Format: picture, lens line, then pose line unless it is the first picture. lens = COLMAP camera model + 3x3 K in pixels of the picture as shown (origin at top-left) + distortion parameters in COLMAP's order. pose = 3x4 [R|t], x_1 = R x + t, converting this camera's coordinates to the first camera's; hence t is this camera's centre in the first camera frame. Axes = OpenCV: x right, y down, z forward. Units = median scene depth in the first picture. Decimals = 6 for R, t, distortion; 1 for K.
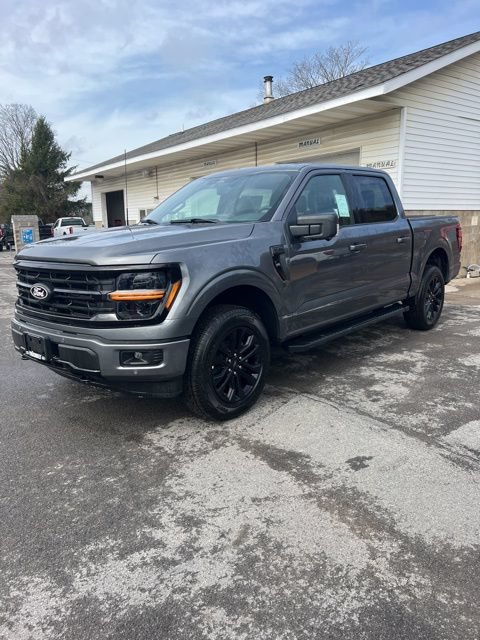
lens RADIAL K [[481.4, 0, 240.0], [0, 481.4, 320.0], [0, 0, 1]] dist [0.043350, -0.045994]
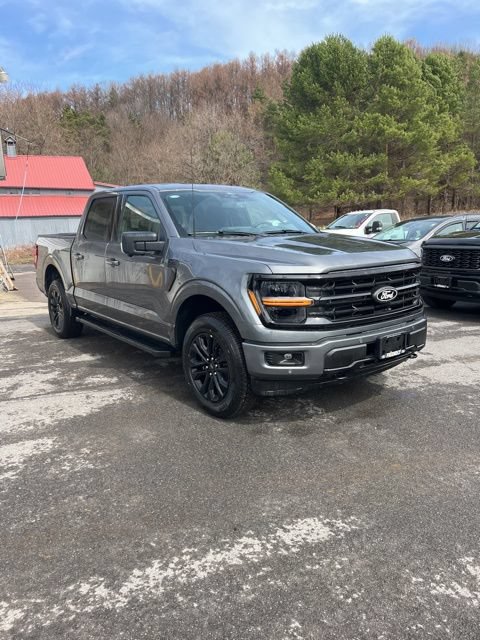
lens RADIAL K [[481.4, 0, 240.0], [0, 481.4, 320.0], [0, 0, 1]] dist [0.043350, -0.045994]
pose [[0.185738, -0.164589, 0.968717, -1.468393], [0.211292, 0.969499, 0.124210, -0.198038], [-0.959613, 0.181611, 0.214849, 1.056353]]
